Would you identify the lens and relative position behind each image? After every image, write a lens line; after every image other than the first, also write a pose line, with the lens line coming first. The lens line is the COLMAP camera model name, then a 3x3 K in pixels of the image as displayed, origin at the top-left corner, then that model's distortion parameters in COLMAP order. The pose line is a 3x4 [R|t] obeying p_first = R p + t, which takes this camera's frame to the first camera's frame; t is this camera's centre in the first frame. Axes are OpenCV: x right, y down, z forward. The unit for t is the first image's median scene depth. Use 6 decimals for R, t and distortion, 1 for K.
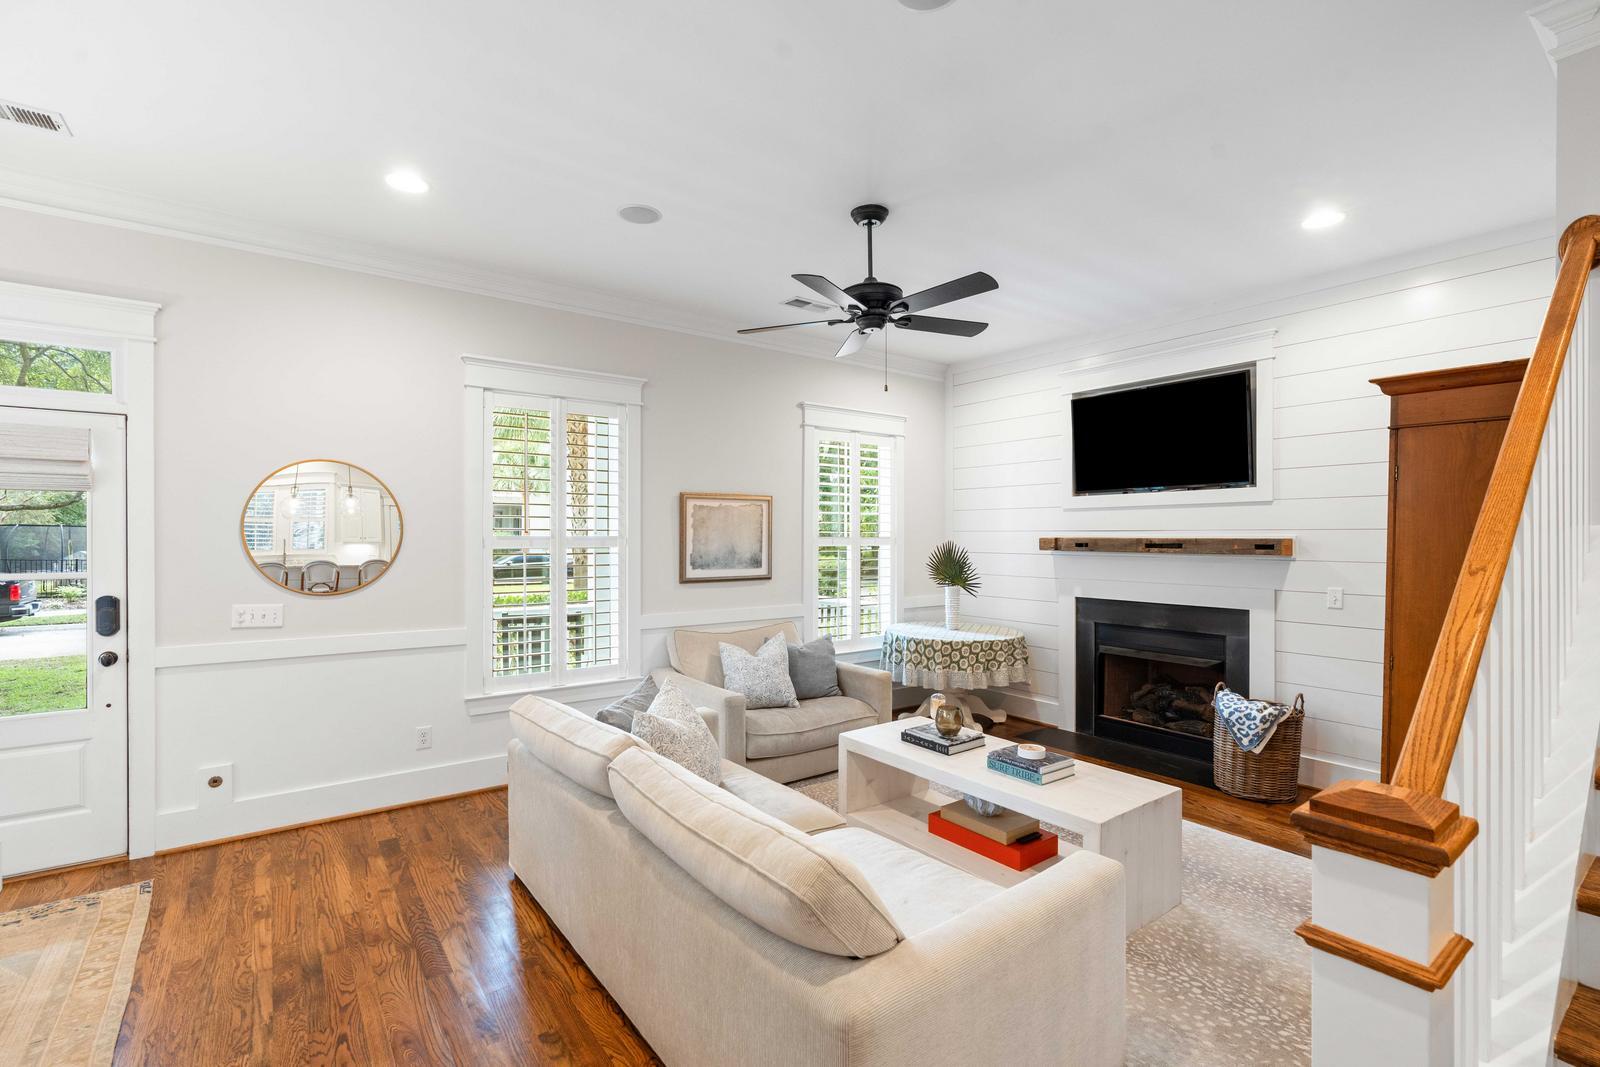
lens RADIAL K [[740.1, 0, 801.0], [0, 740.1, 539.0], [0, 0, 1]] dist [0.002165, 0.000152]
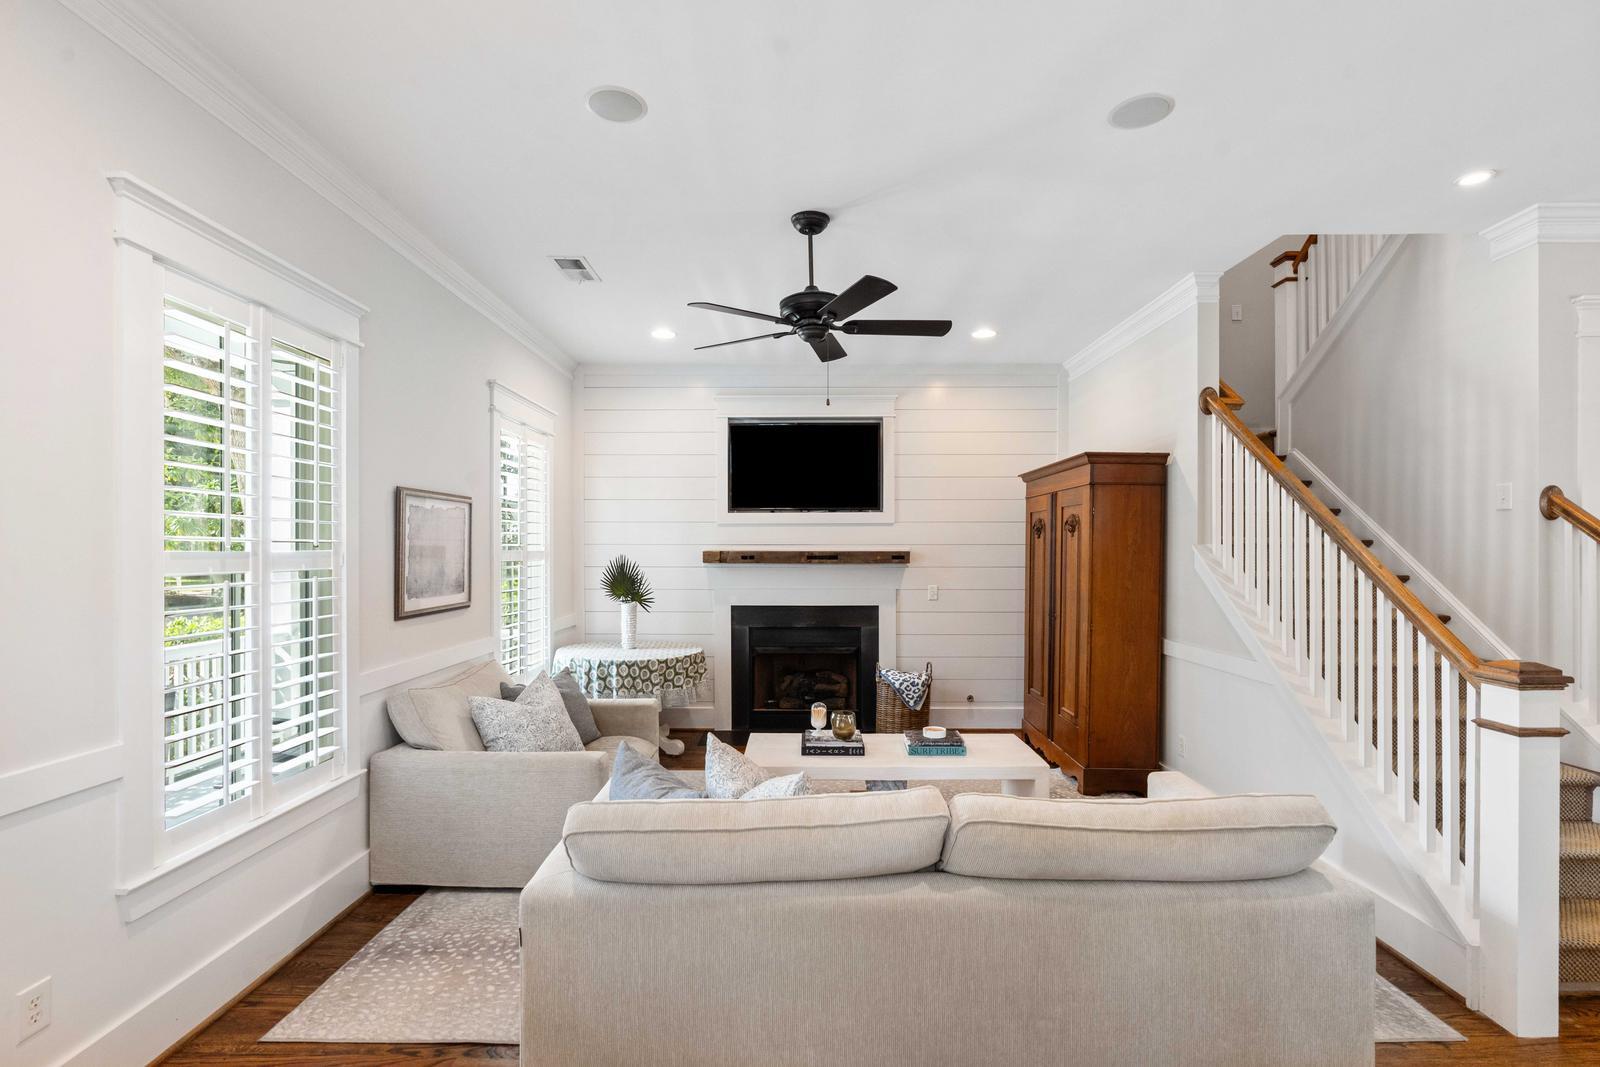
lens RADIAL K [[739.8, 0, 796.1], [0, 739.8, 552.5], [0, 0, 1]] dist [0.002035, 0.000940]
pose [[0.594519, -0.005593, 0.804062, -0.471495], [0.003031, 0.999984, 0.004715, -0.004520], [-0.804076, -0.000366, 0.594527, 0.293477]]
